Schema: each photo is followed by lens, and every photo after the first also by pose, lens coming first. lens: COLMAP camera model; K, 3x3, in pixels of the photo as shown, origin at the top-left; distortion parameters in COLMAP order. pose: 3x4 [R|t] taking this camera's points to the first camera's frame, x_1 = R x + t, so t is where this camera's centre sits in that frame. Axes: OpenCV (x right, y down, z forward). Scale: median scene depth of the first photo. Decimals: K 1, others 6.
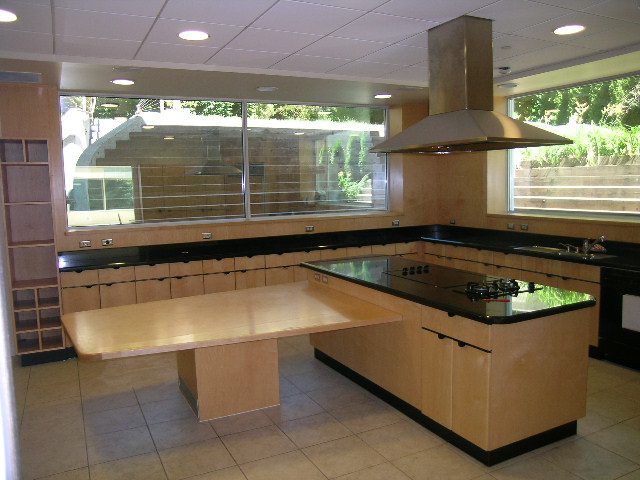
lens RADIAL K [[525.9, 0, 324.3], [0, 525.9, 238.9], [0, 0, 1]] dist [-0.125849, 0.106850]
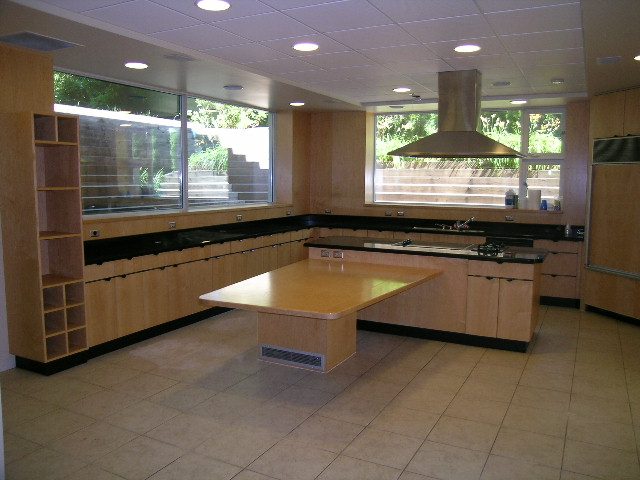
lens RADIAL K [[525.9, 0, 324.3], [0, 525.9, 238.9], [0, 0, 1]] dist [-0.125849, 0.106850]
pose [[0.817310, -0.036967, 0.575011, -0.582110], [0.034270, 0.999292, 0.015532, 0.015283], [-0.575178, 0.007011, 0.817998, 0.006205]]
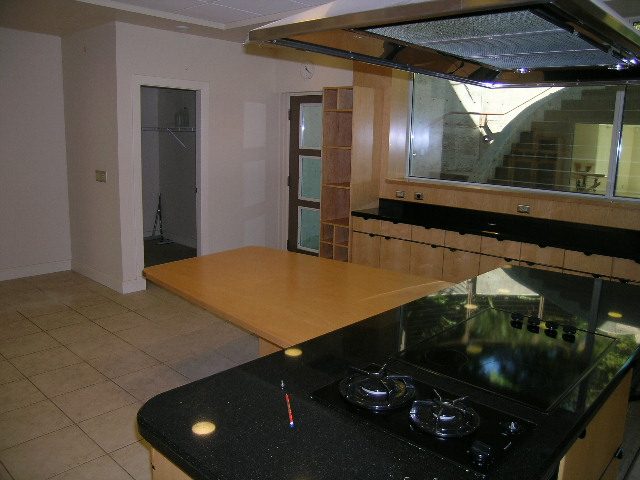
lens RADIAL K [[525.9, 0, 324.3], [0, 525.9, 238.9], [0, 0, 1]] dist [-0.125849, 0.106850]
pose [[0.341417, 0.213350, -0.915378, 0.392070], [-0.134213, 0.974983, 0.177184, -0.060170], [0.930280, 0.062362, 0.361510, 0.471382]]
